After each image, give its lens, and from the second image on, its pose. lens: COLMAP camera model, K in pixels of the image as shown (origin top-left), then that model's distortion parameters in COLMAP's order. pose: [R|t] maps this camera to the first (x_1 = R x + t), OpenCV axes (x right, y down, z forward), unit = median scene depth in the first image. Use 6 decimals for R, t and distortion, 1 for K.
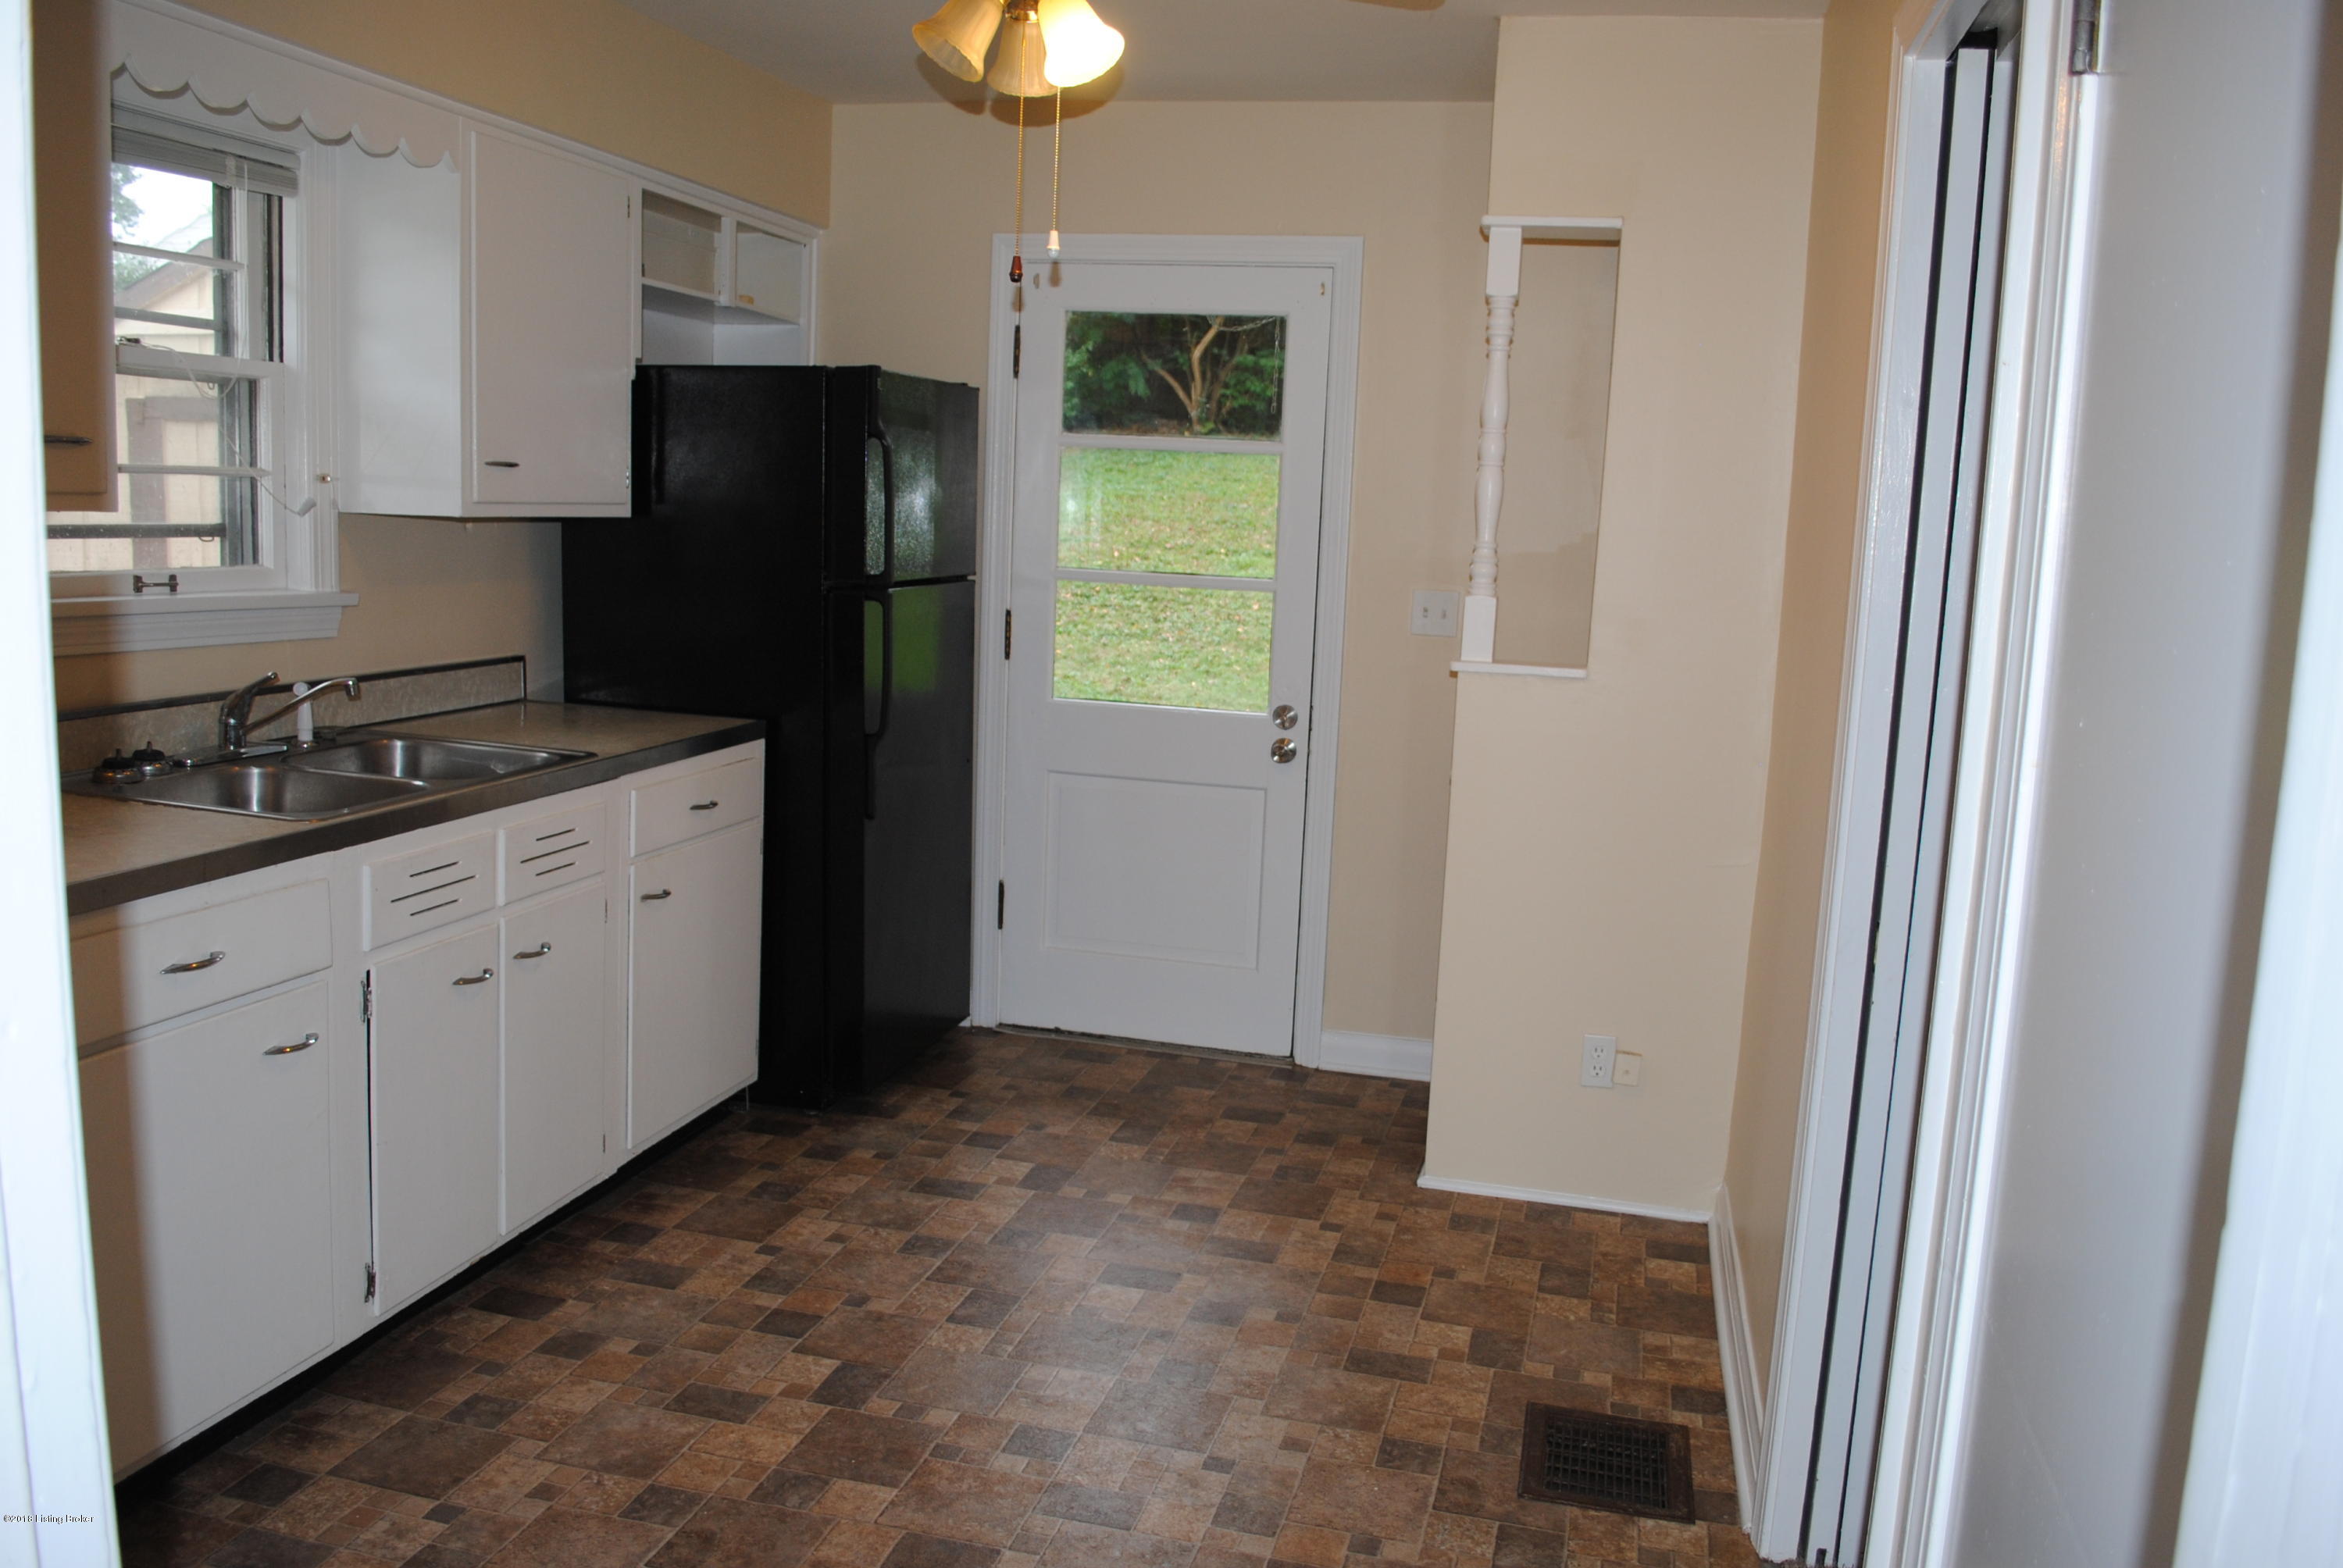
lens RADIAL K [[2370.3, 0, 1171.5], [0, 2370.3, 784.0], [0, 0, 1]] dist [0.002419, -0.002573]
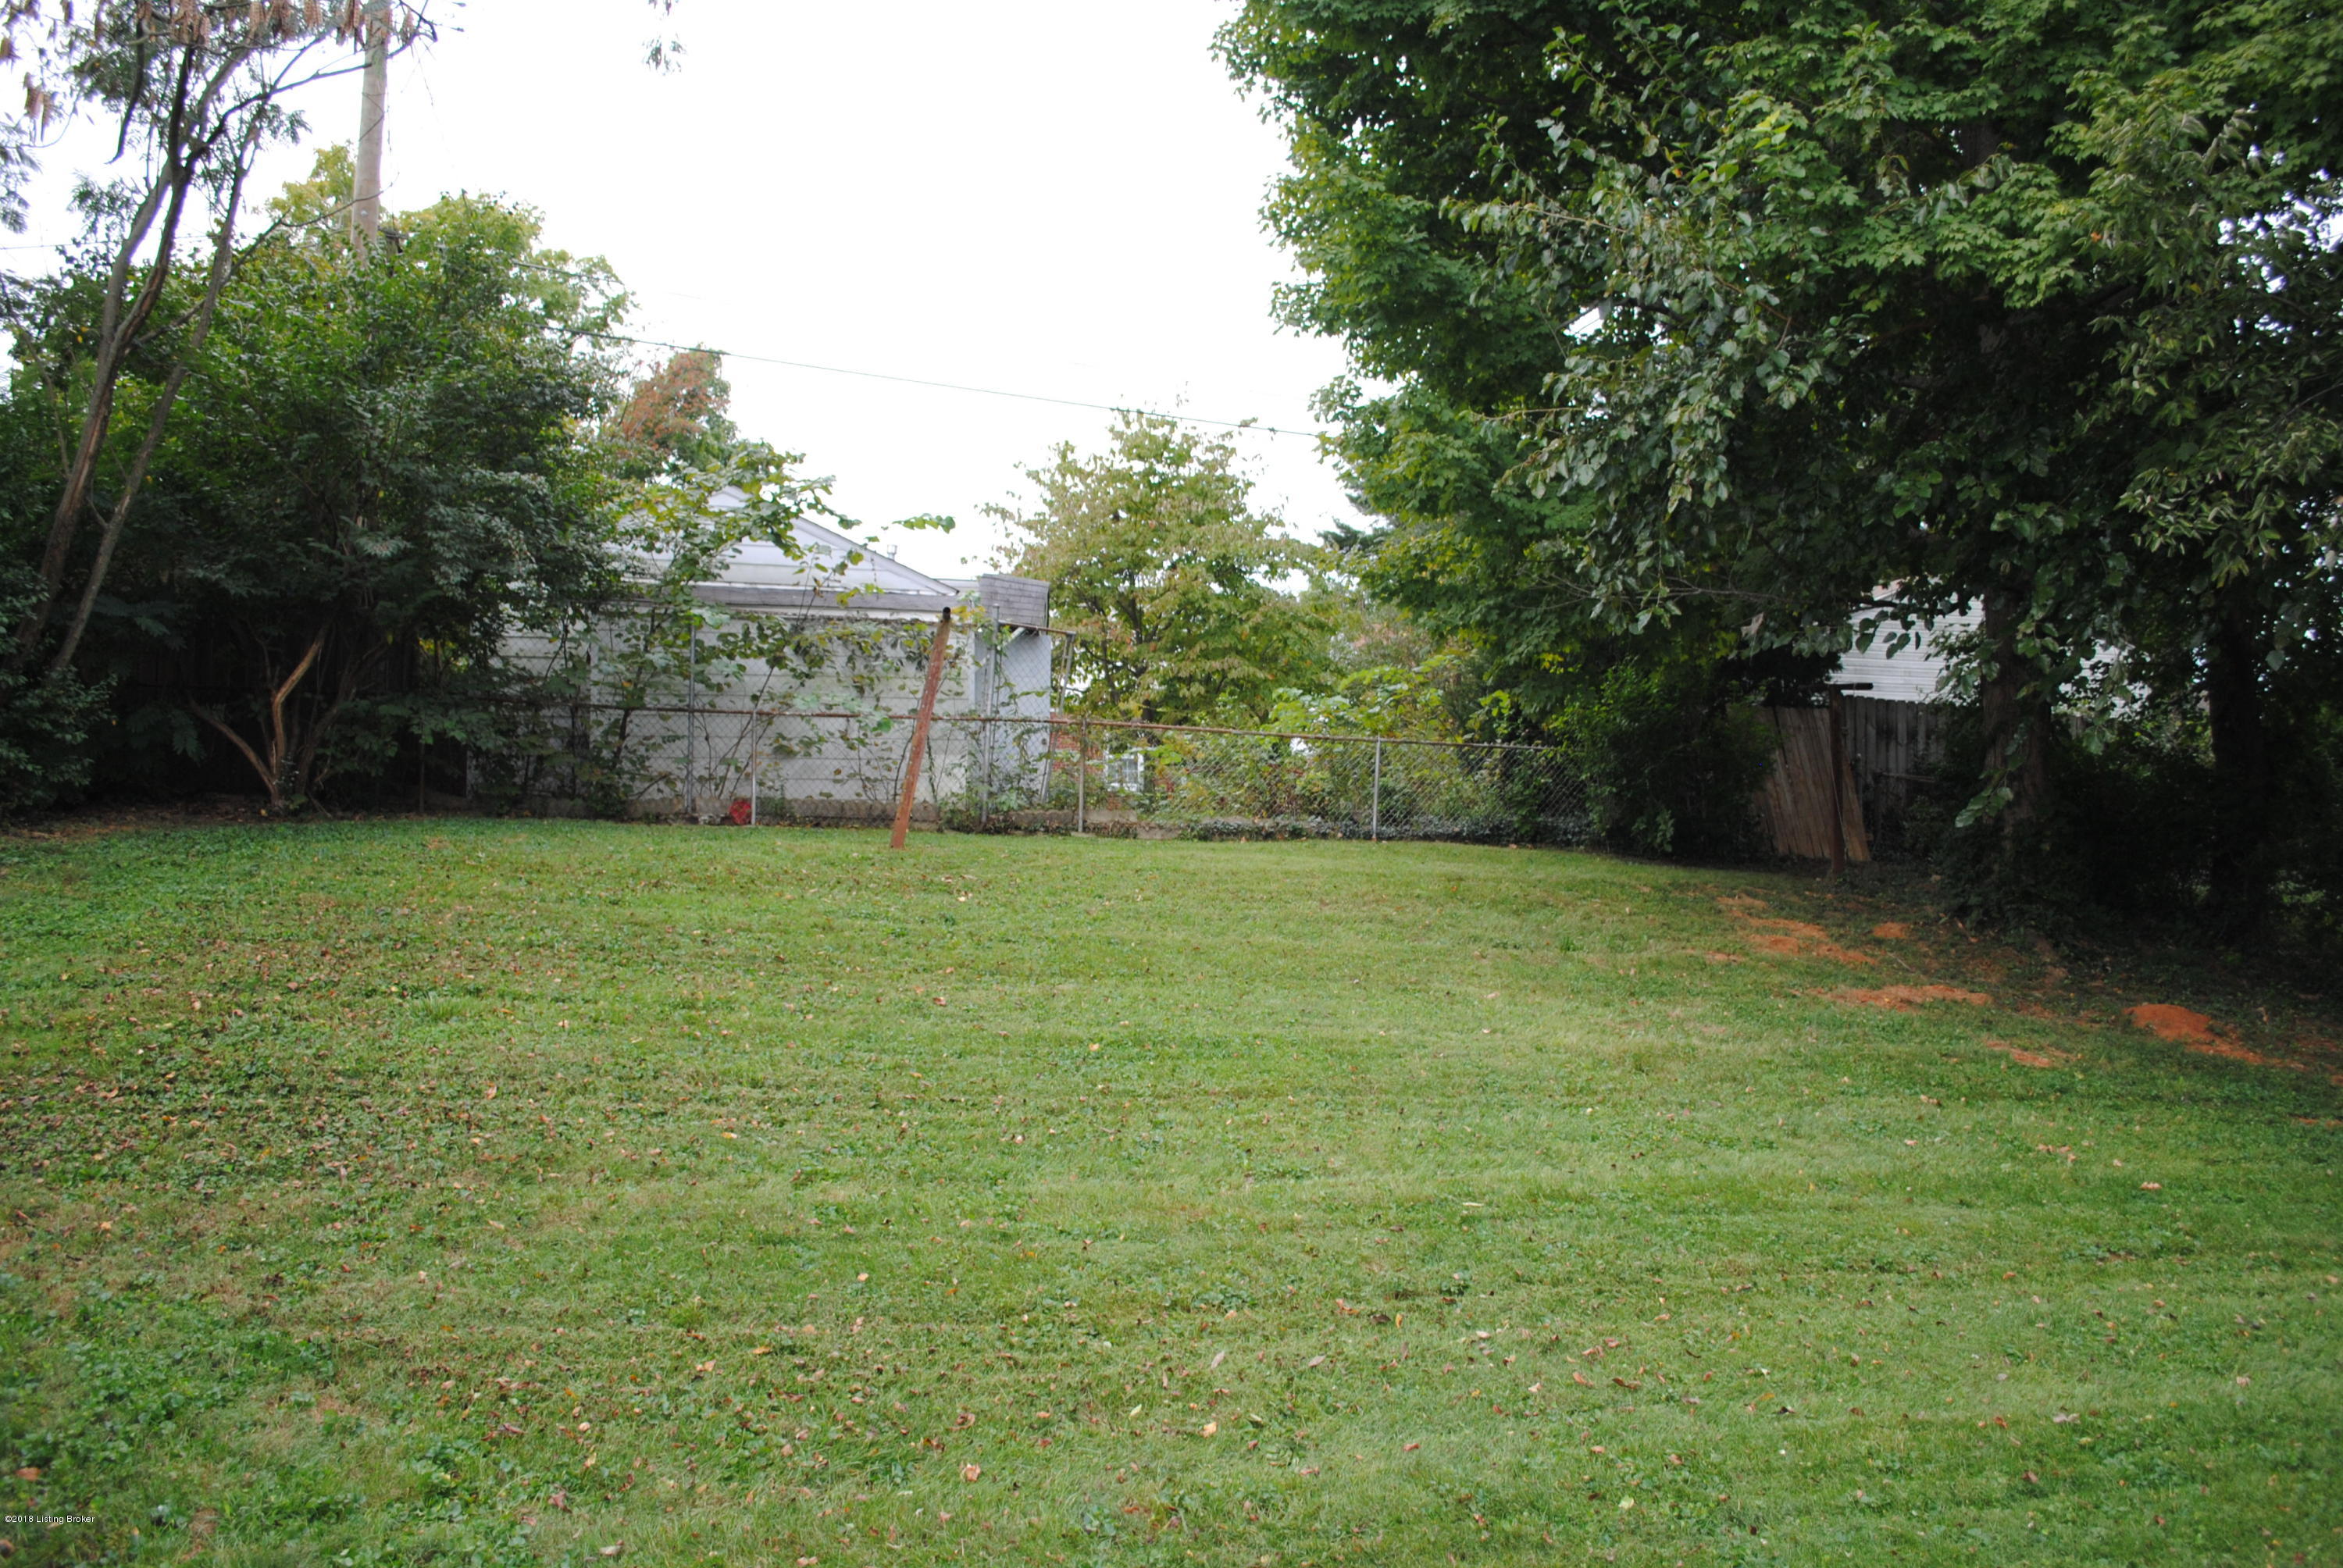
lens RADIAL K [[1904.0, 0, 1171.5], [0, 1904.0, 784.0], [0, 0, 1]] dist [-0.054593, -0.006713]
pose [[0.871308, -0.009459, 0.490646, -0.037063], [0.095754, 0.983874, -0.151076, -0.056195], [-0.481304, 0.178615, 0.858162, 0.471123]]
